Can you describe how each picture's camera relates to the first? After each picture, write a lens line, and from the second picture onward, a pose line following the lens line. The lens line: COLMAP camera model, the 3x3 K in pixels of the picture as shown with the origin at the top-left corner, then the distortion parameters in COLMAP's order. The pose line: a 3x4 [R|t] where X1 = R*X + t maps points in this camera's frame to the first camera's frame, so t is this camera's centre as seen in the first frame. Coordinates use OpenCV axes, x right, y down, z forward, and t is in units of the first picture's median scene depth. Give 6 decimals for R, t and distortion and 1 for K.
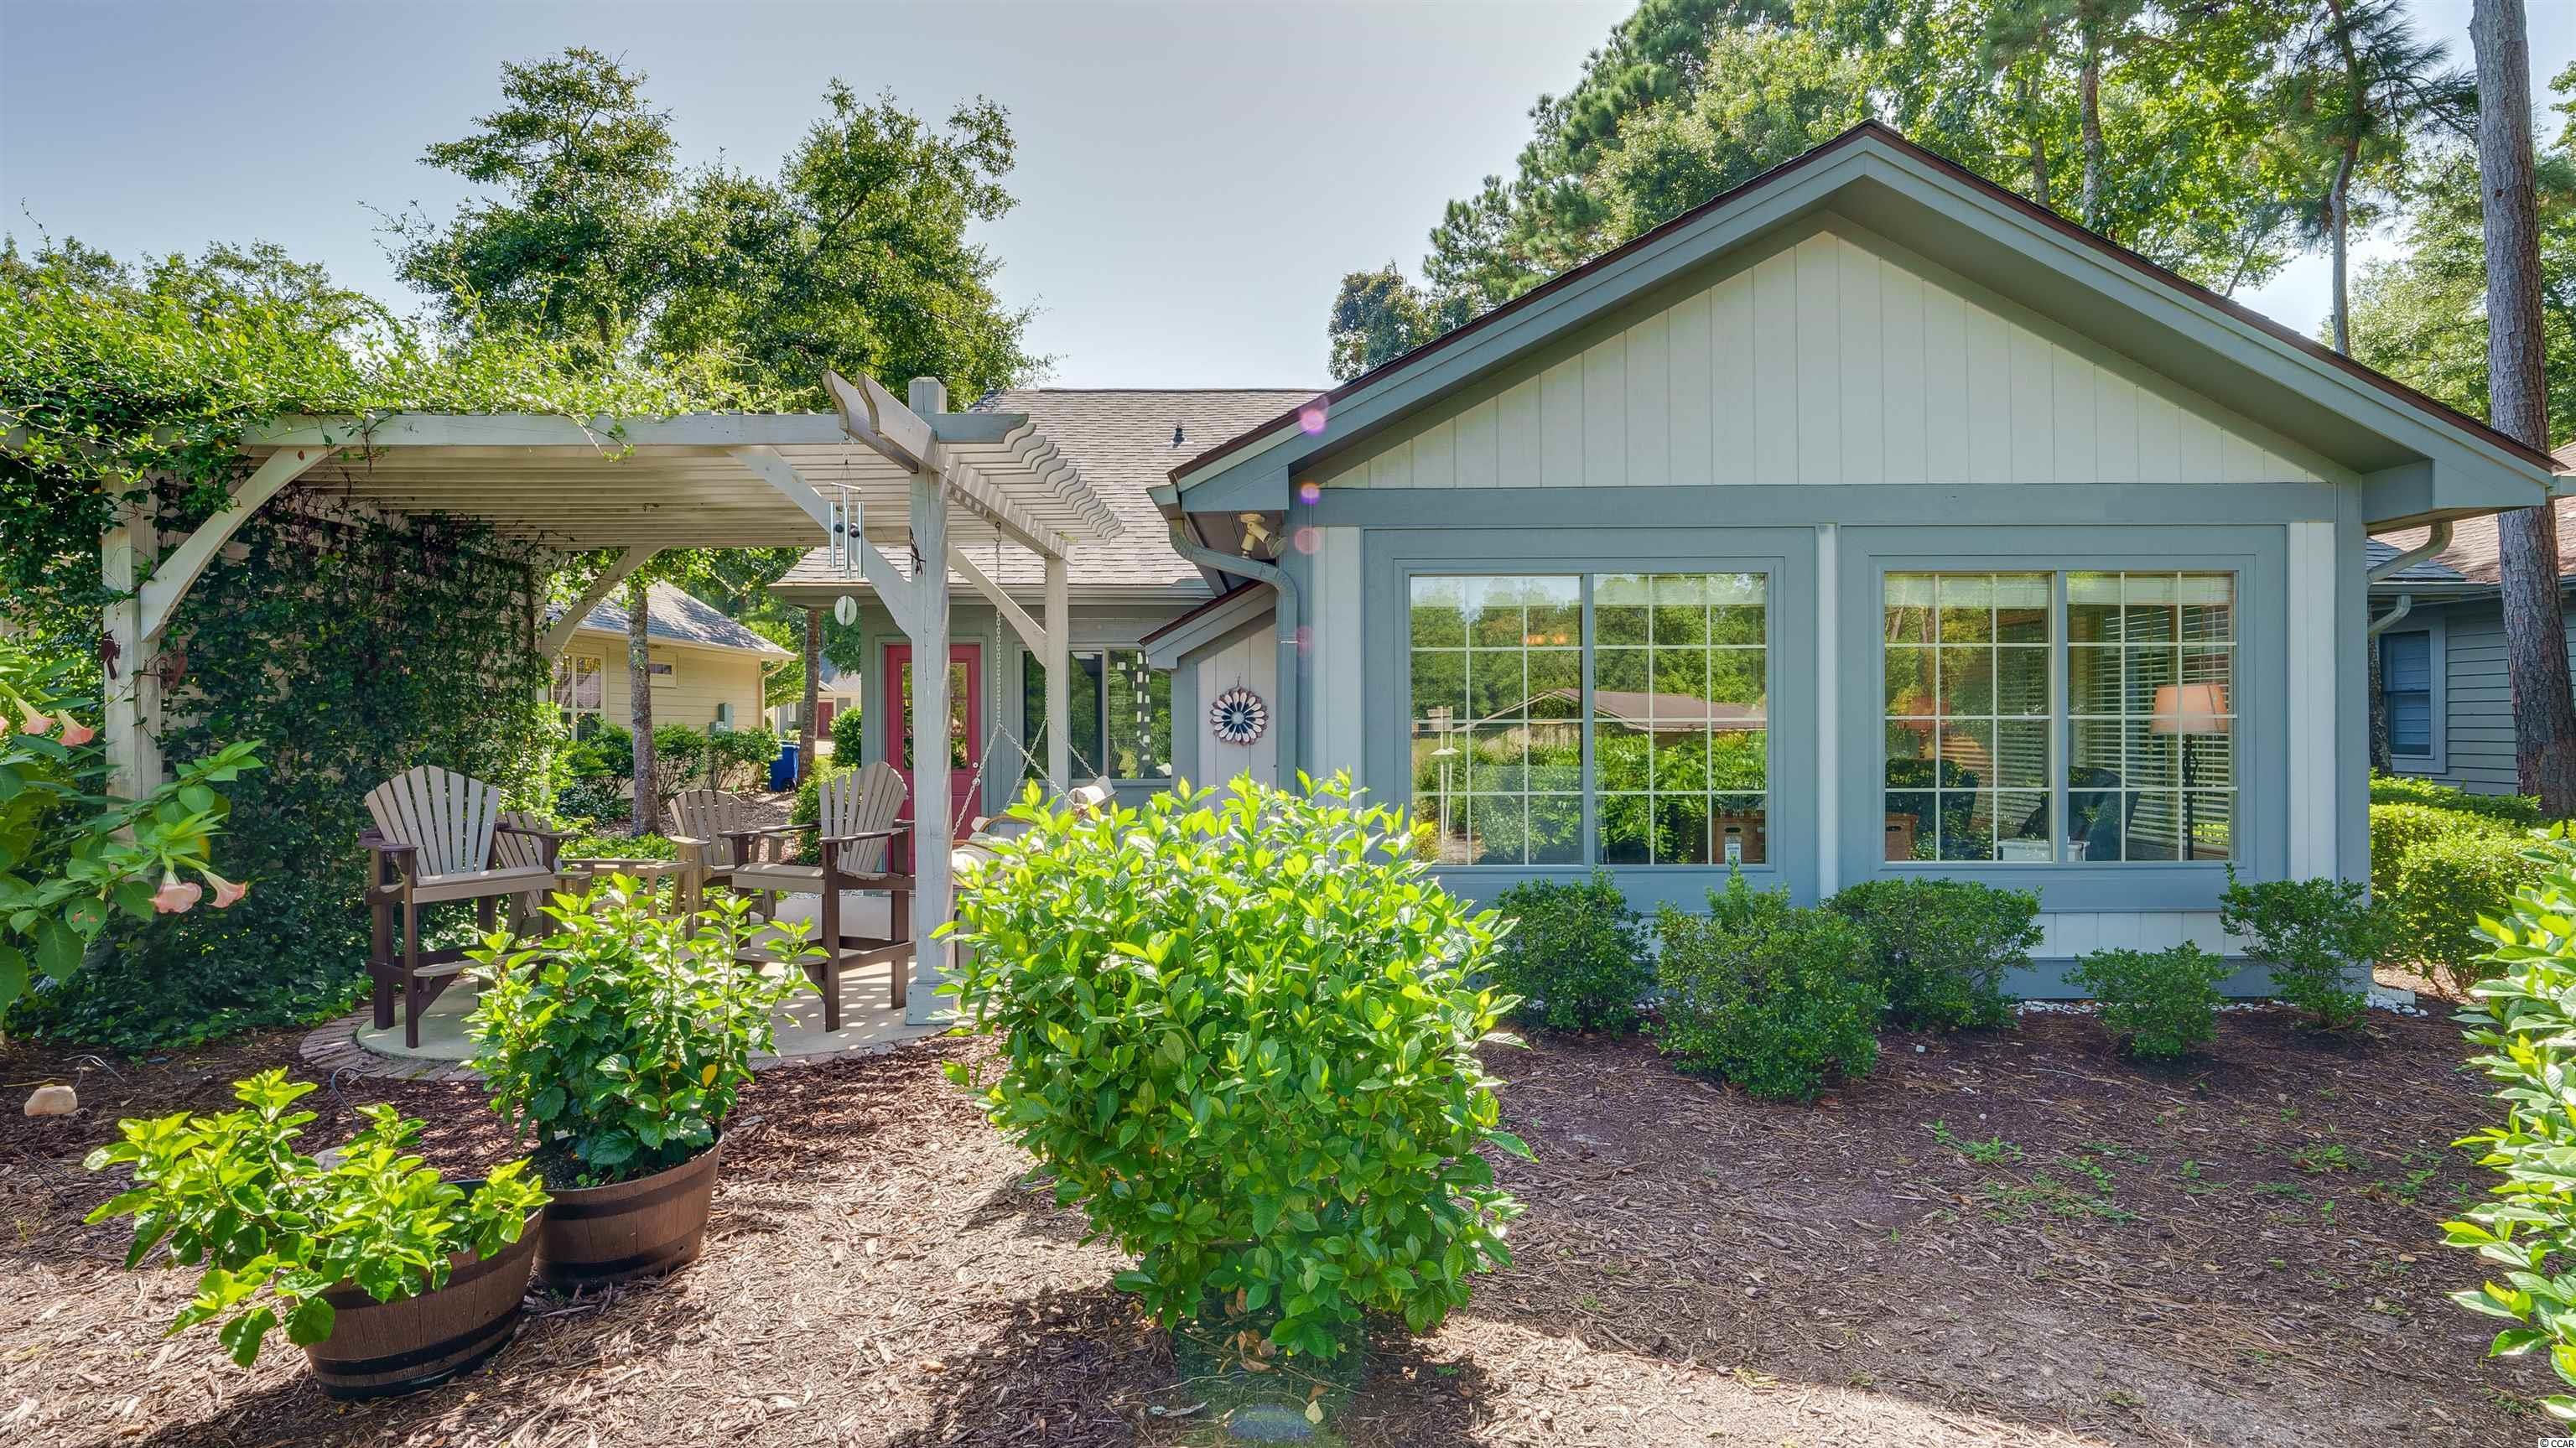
lens RADIAL K [[1128.1, 0, 1255.5], [0, 1128.1, 725.6], [0, 0, 1]] dist [-0.012533, -0.000683]
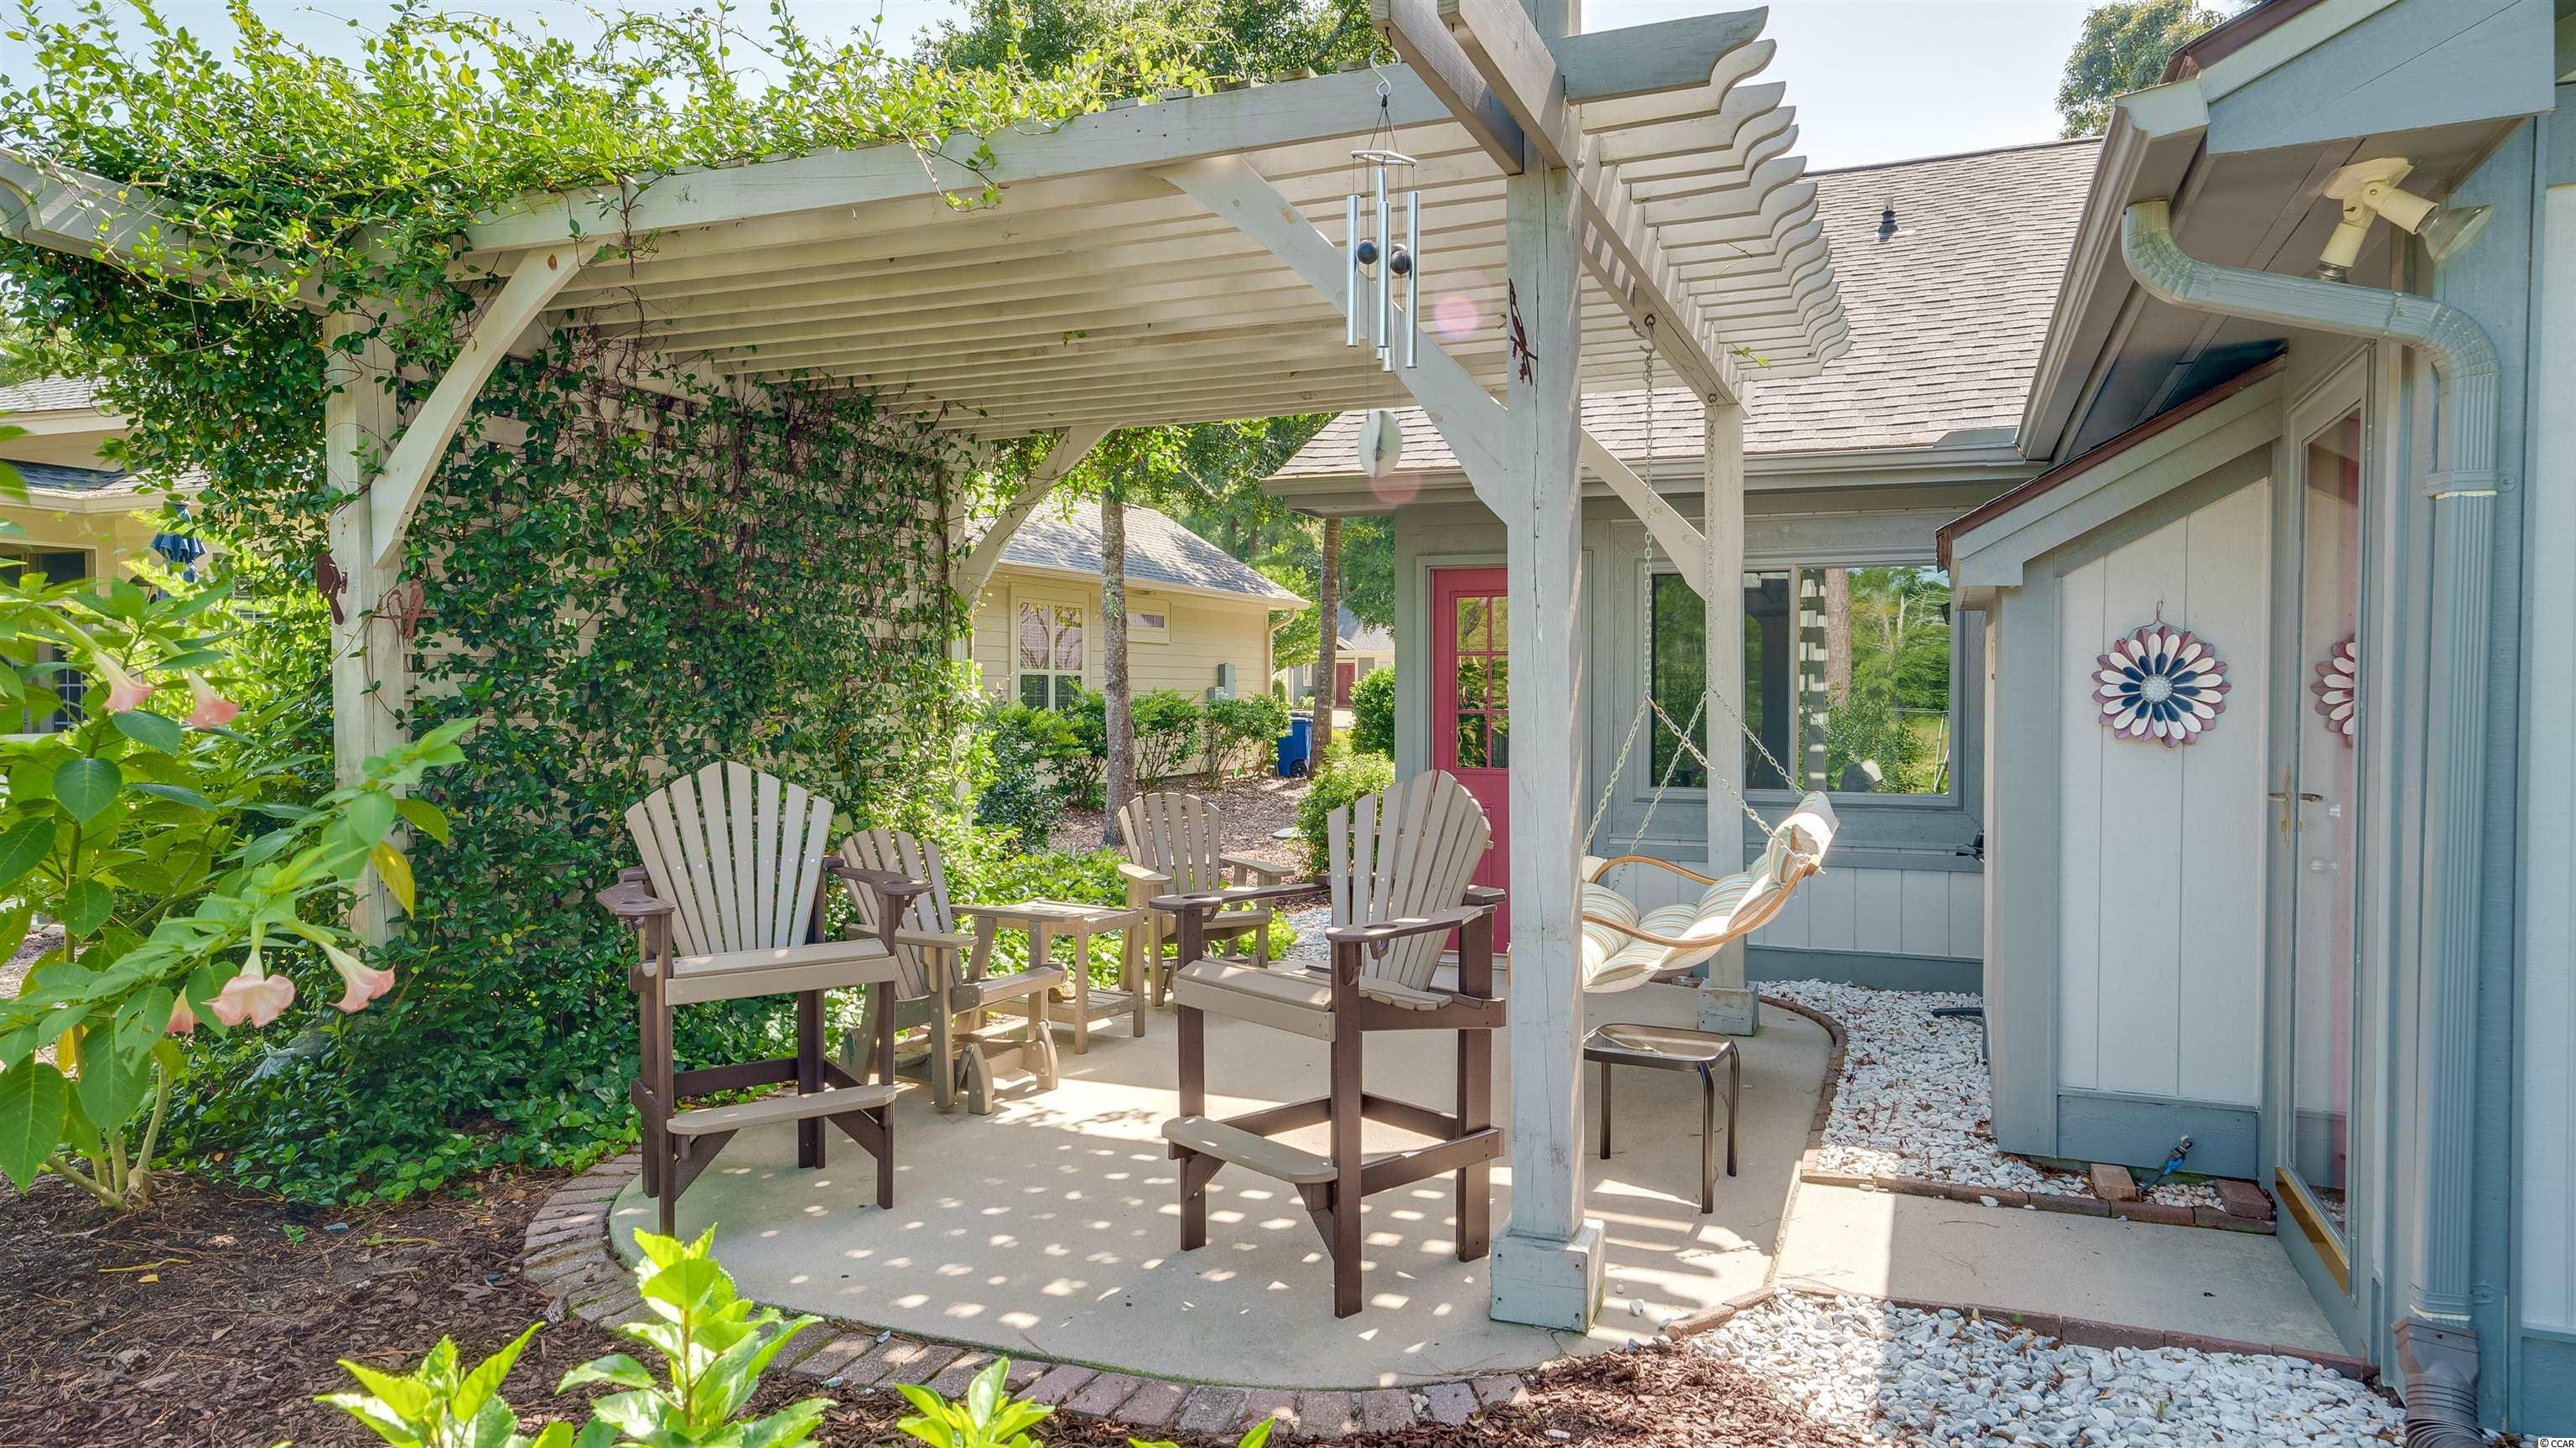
lens RADIAL K [[1474.4, 0, 1296.4], [0, 1474.4, 722.0], [0, 0, 1]] dist [0.005677, 0.000429]
pose [[0.921864, 0.013888, -0.387266, -0.095327], [-0.006344, 0.999765, 0.020753, -0.002997], [0.387463, -0.016675, 0.921735, 0.255103]]
